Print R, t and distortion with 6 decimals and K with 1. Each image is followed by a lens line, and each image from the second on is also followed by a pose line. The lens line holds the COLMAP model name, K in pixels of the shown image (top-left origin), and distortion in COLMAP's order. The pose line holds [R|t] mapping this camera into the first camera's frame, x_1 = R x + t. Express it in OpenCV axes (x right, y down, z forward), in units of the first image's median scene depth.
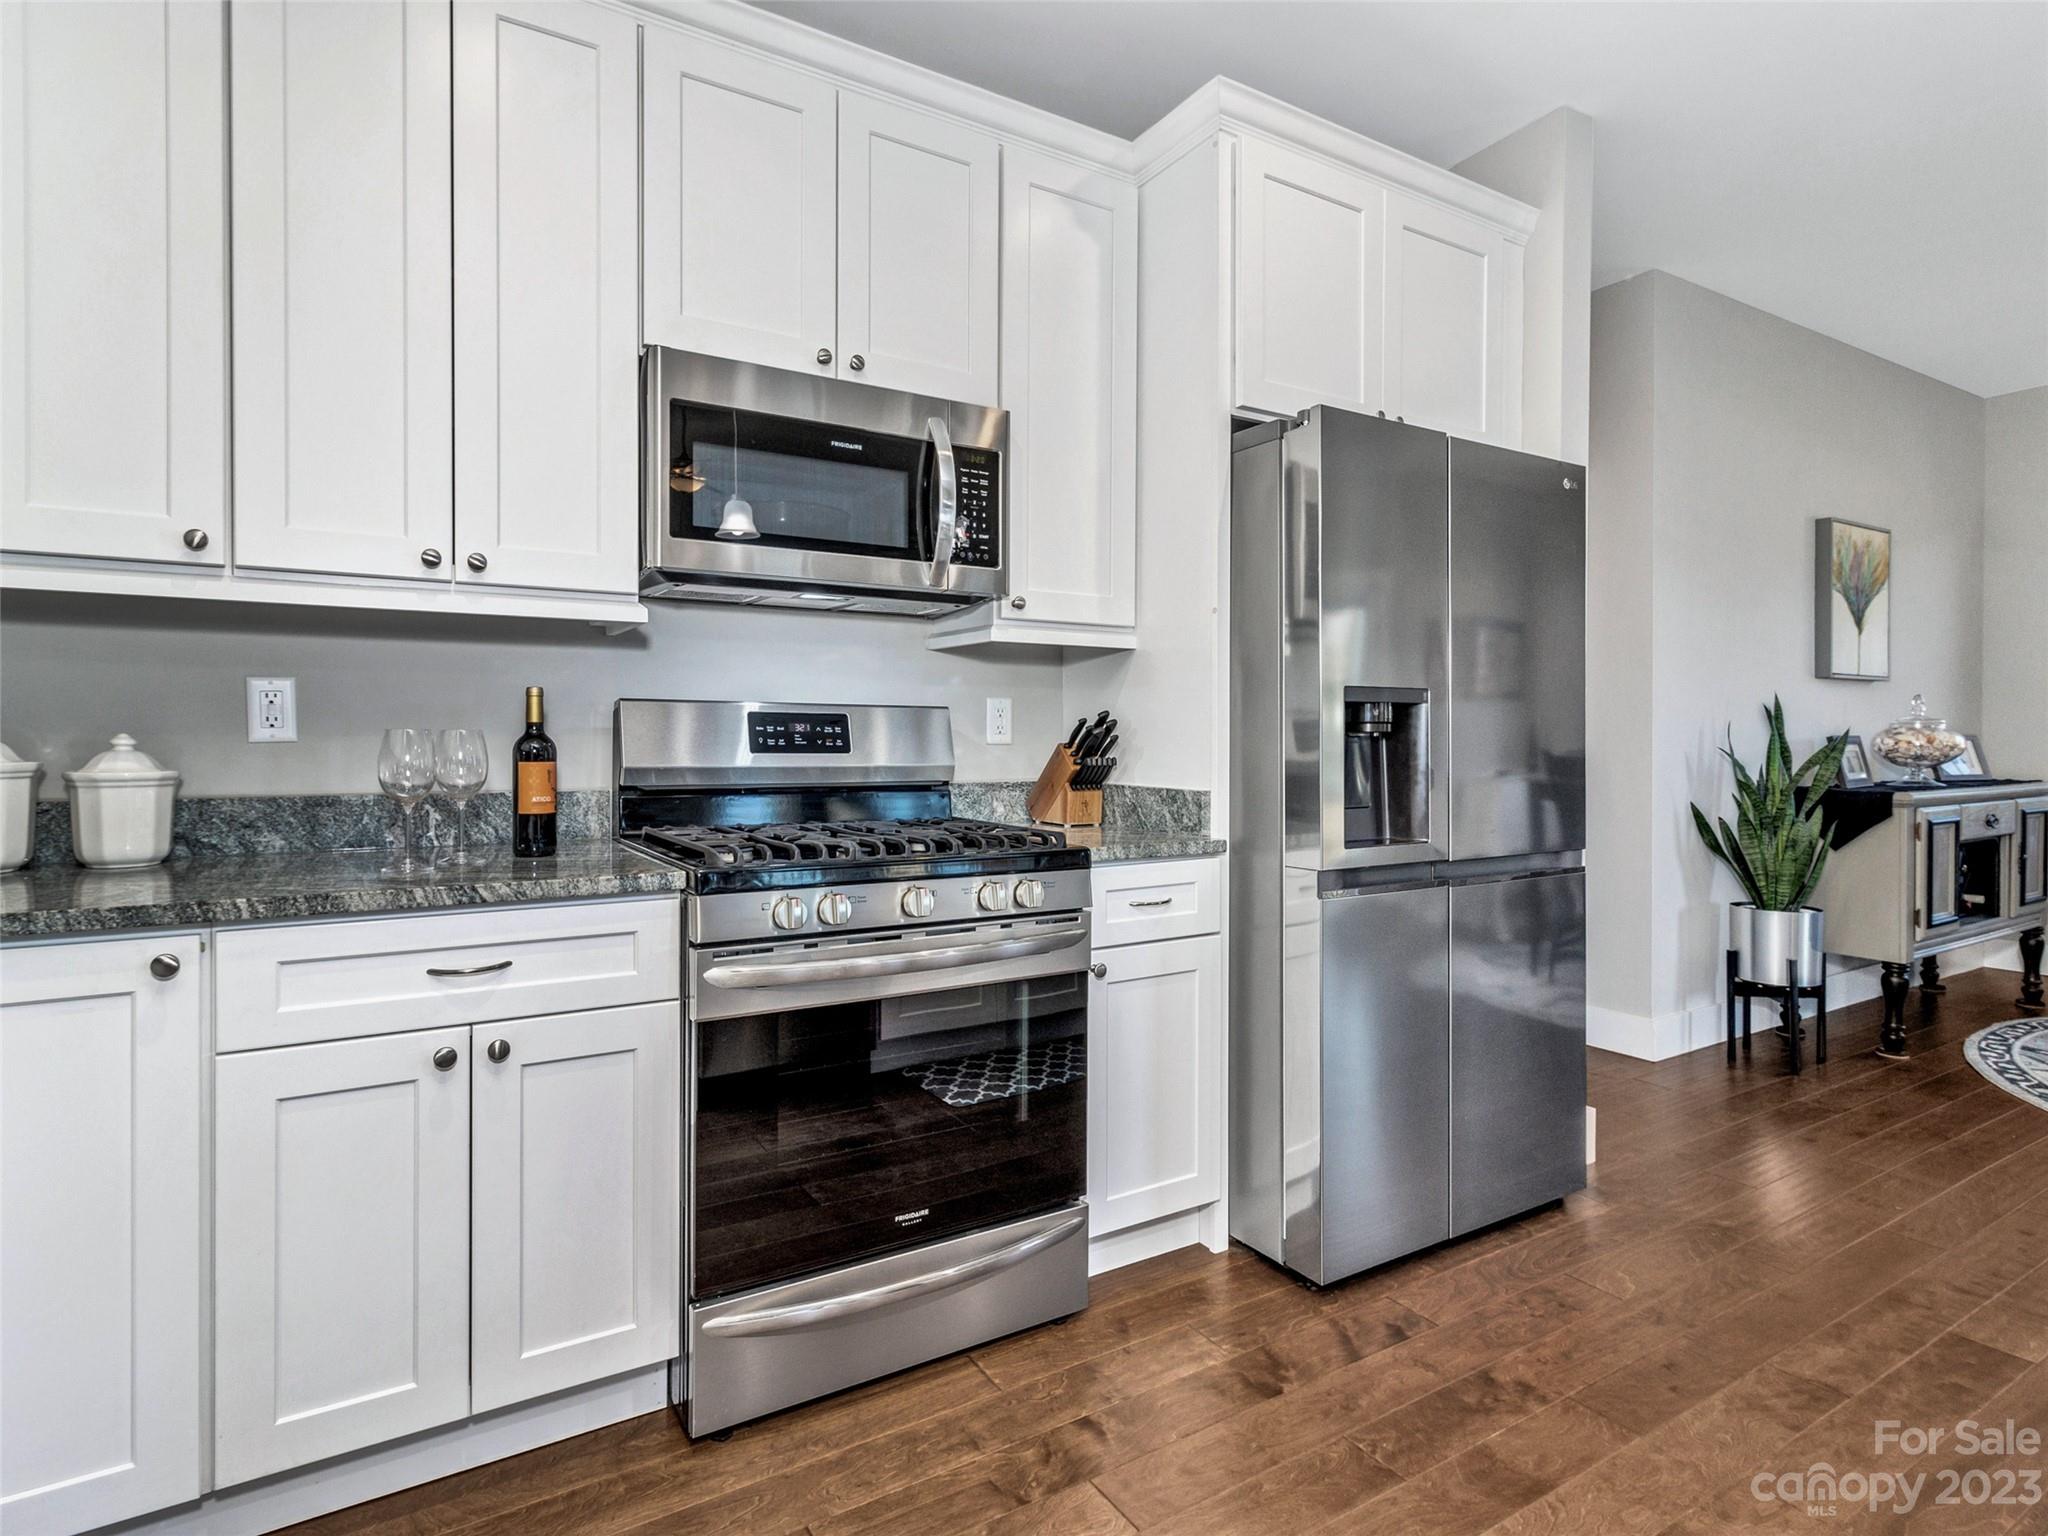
lens RADIAL K [[1068.8, 0, 1013.3], [0, 1068.8, 741.2], [0, 0, 1]] dist [0.004540, -0.000894]
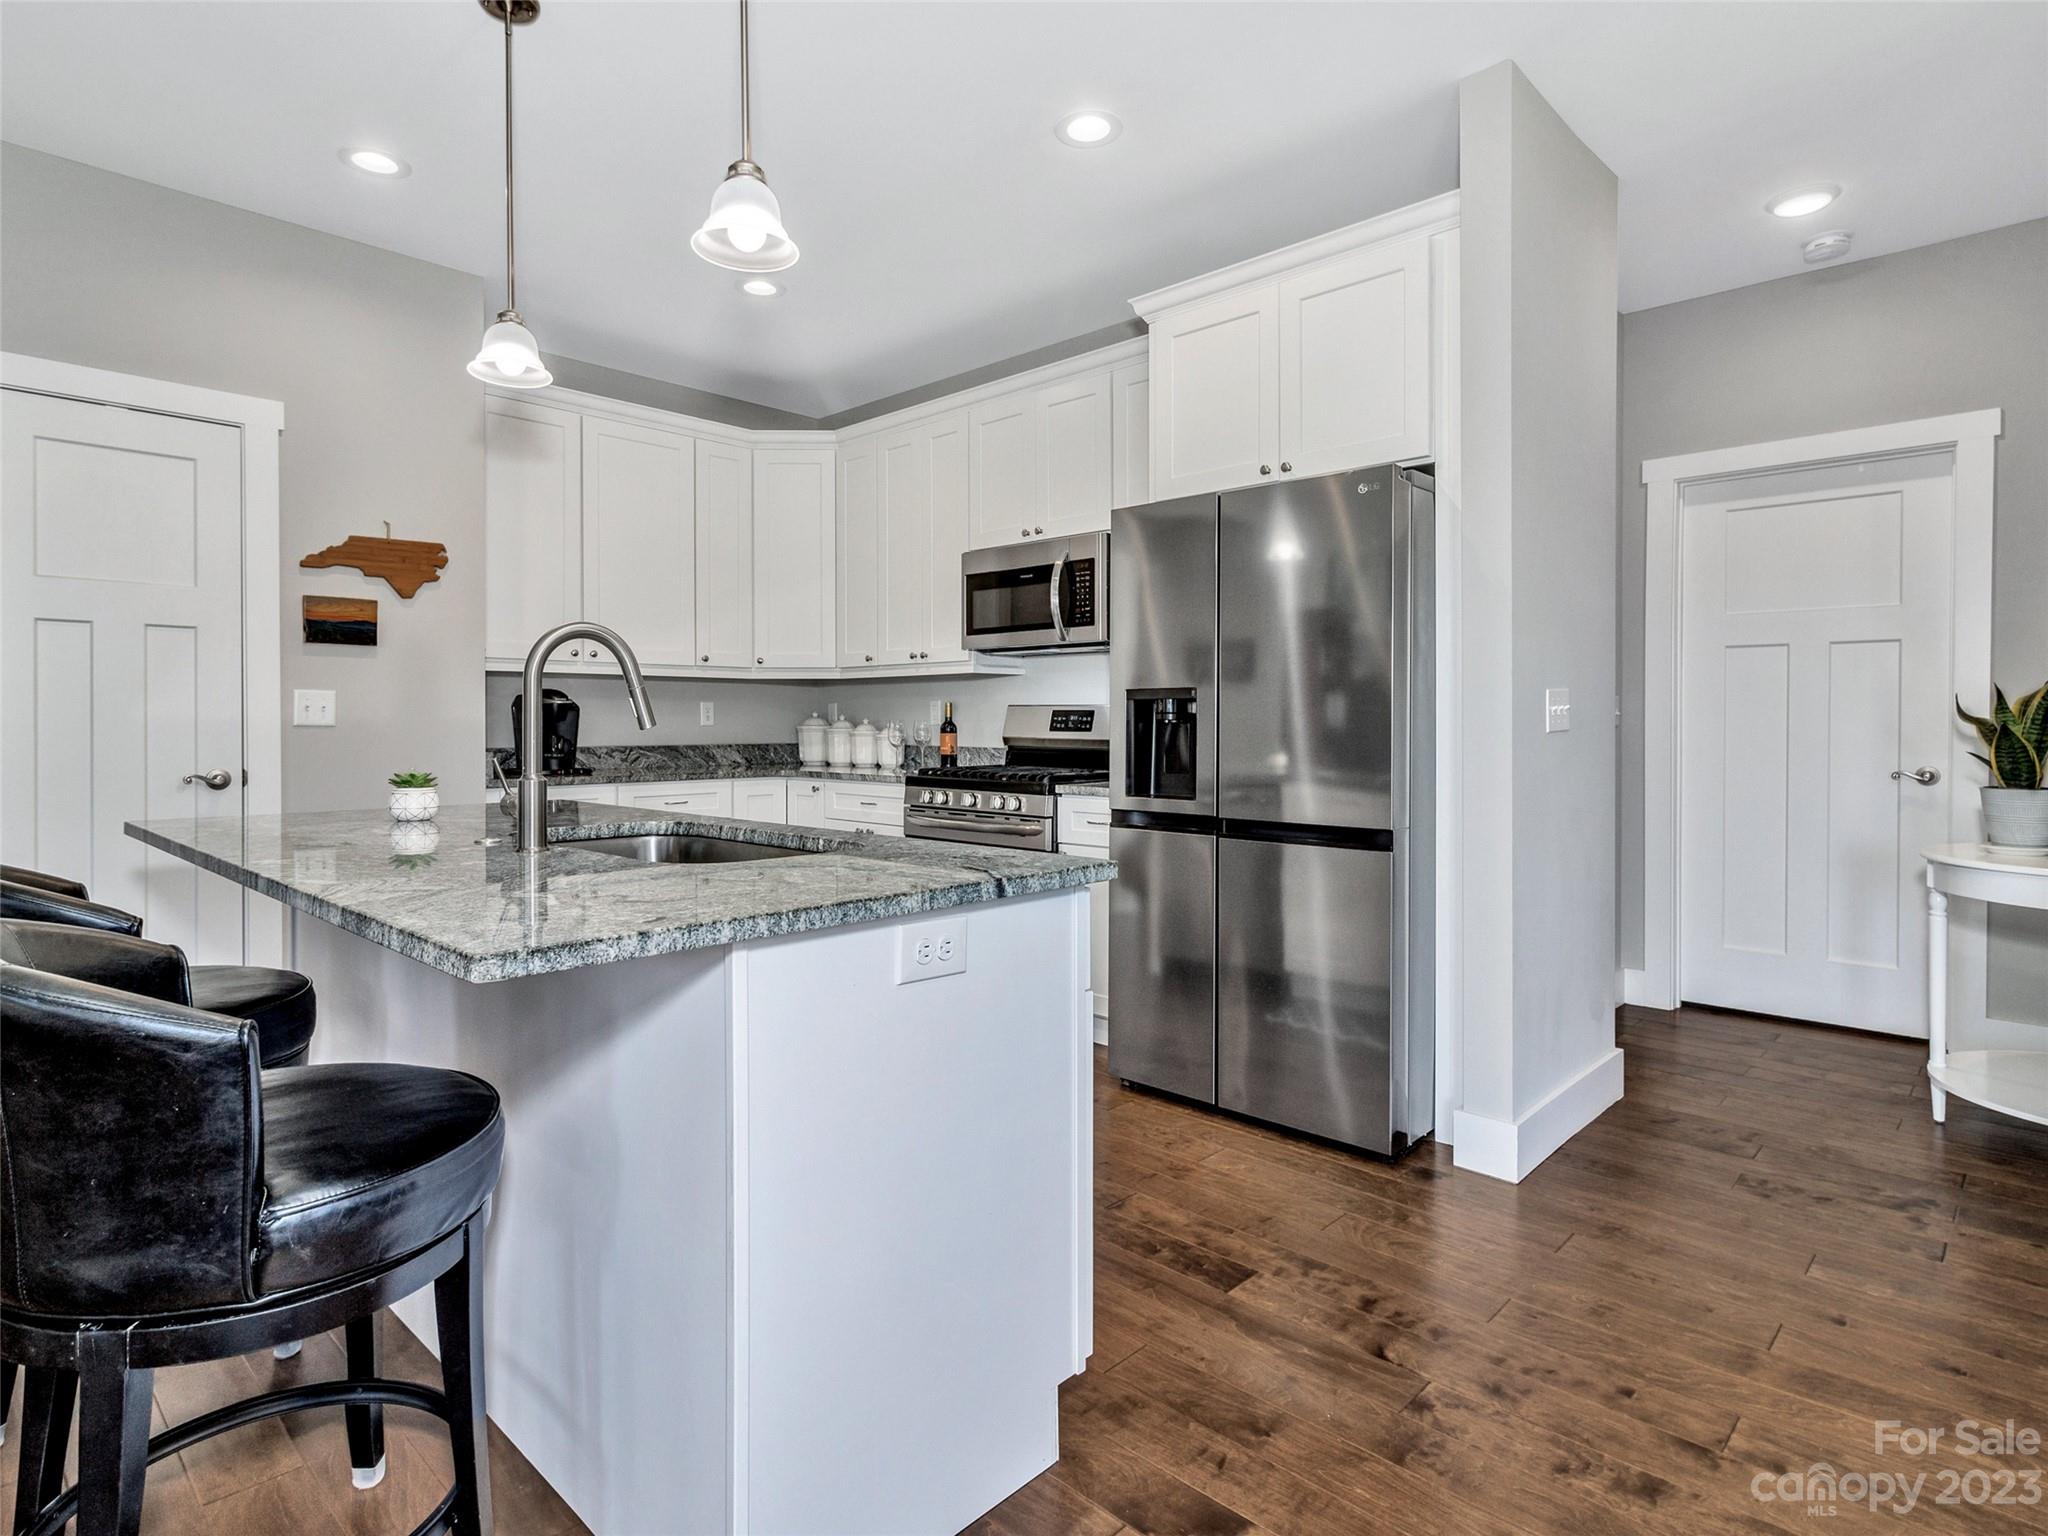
lens RADIAL K [[1075.4, 0, 1009.4], [0, 1075.4, 744.5], [0, 0, 1]] dist [-0.002152, 0.000575]
pose [[0.255031, 0.019573, -0.966735, 1.883266], [-0.002746, 0.999806, 0.019518, -0.003266], [0.966929, -0.002323, 0.255036, 0.488335]]
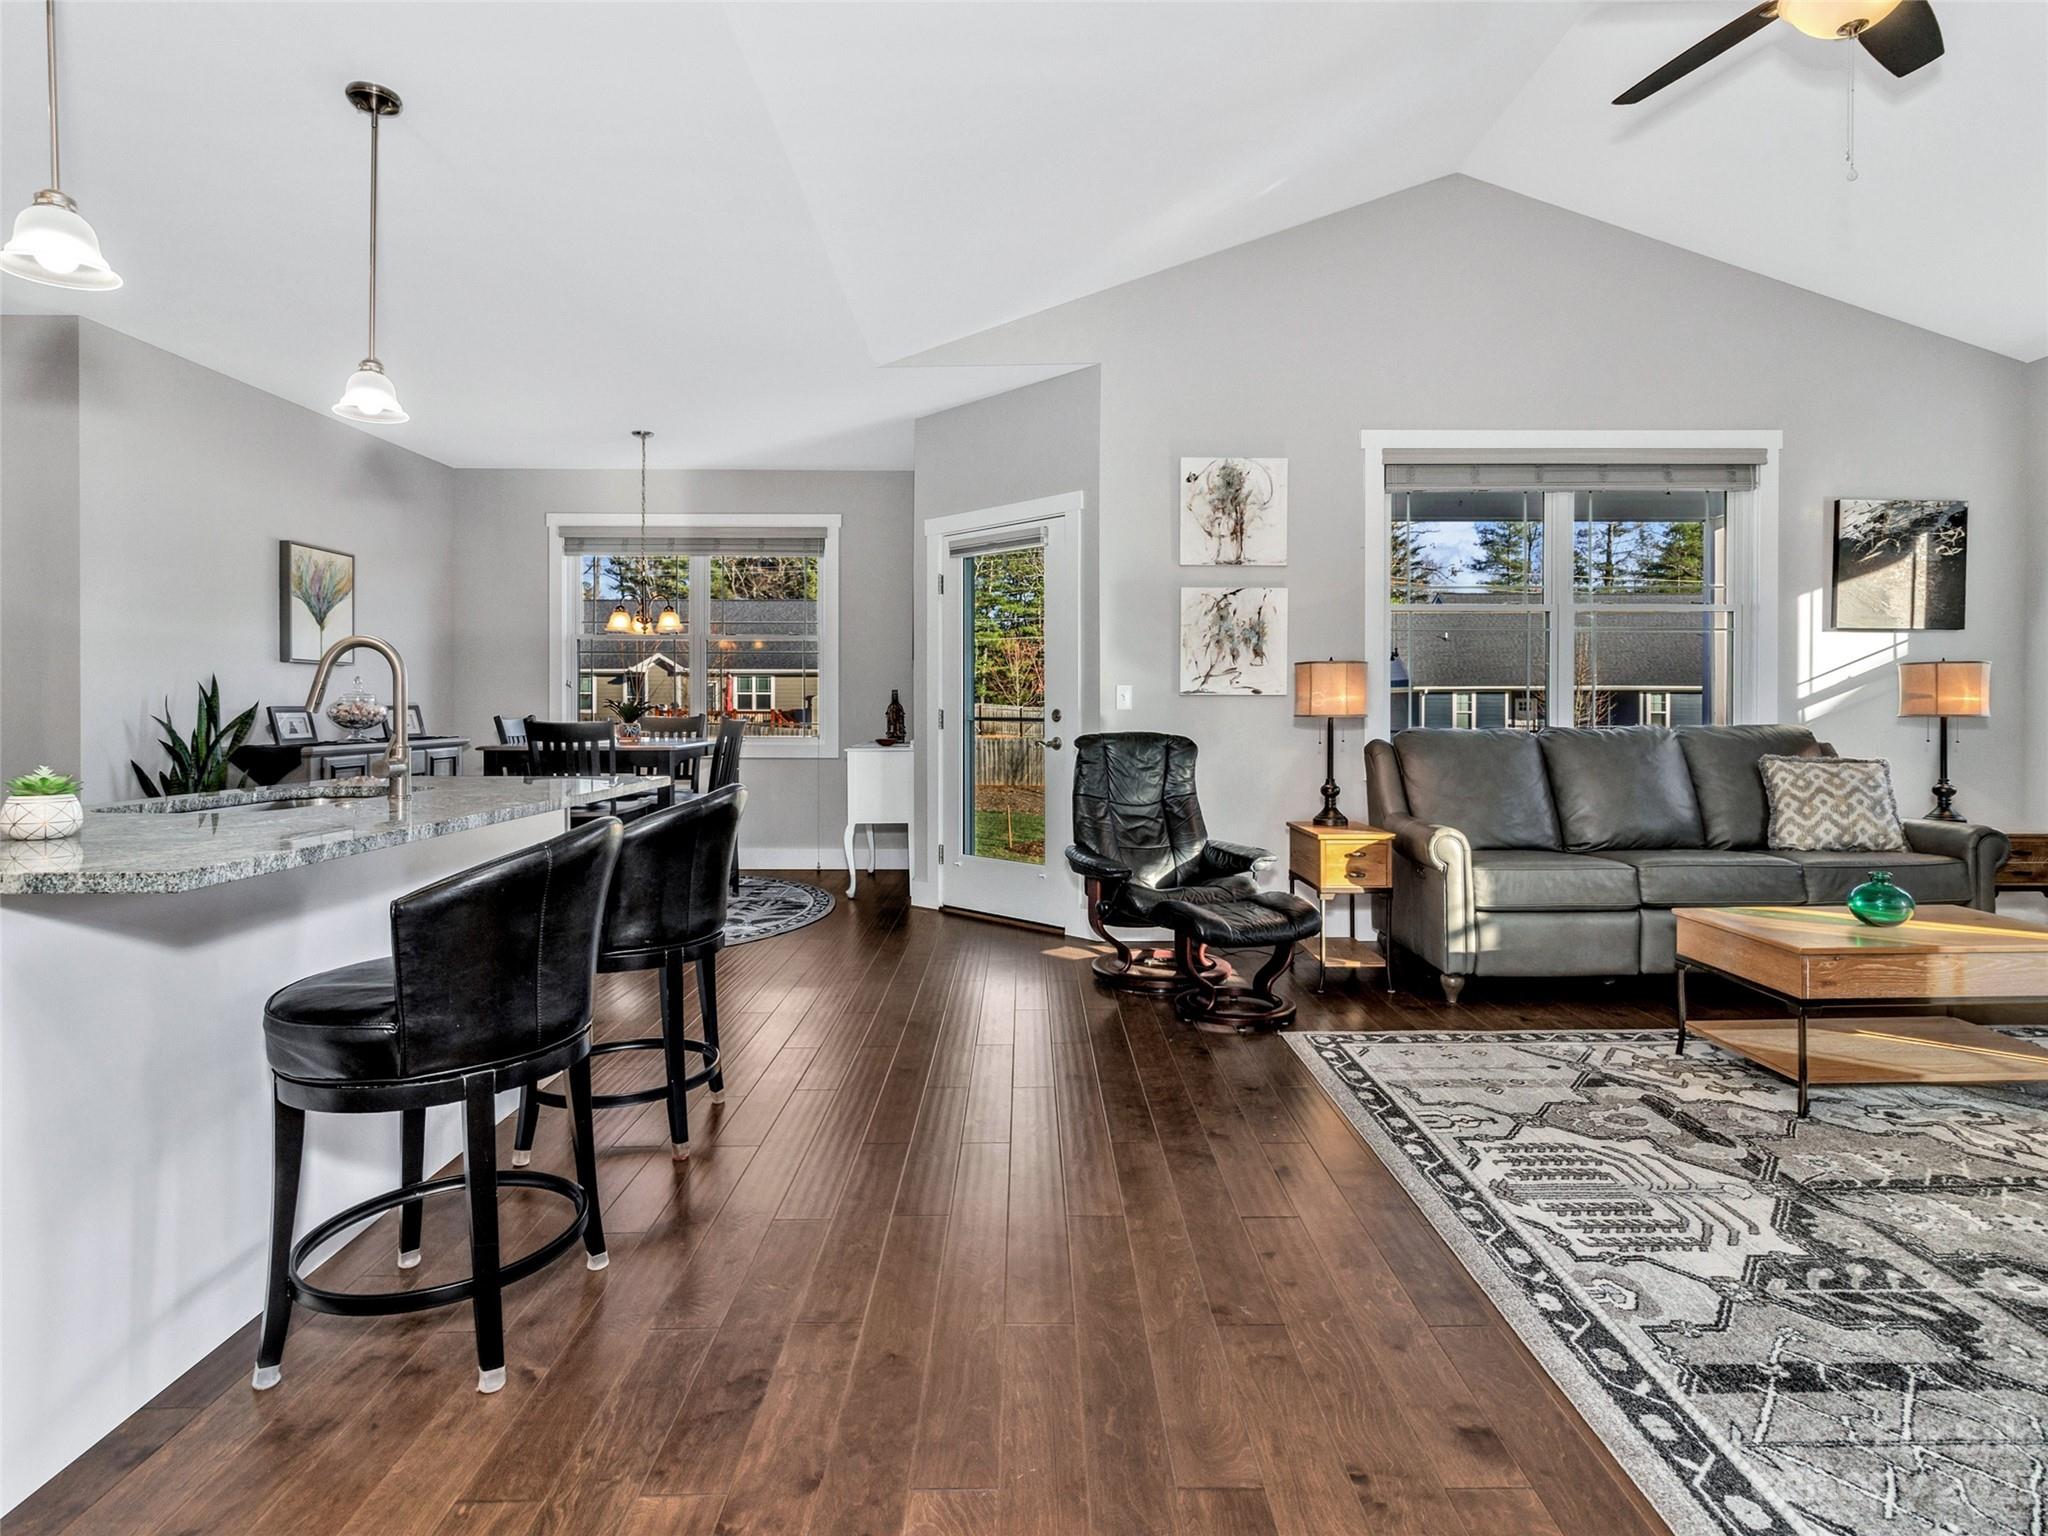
lens RADIAL K [[1070.6, 0, 1031.4], [0, 1070.6, 710.3], [0, 0, 1]] dist [0.002622, -0.000598]
pose [[0.508434, -0.001074, 0.861101, 0.198905], [0.001141, 0.999999, 0.000574, -0.000477], [-0.861100, 0.000691, 0.508434, -0.997027]]
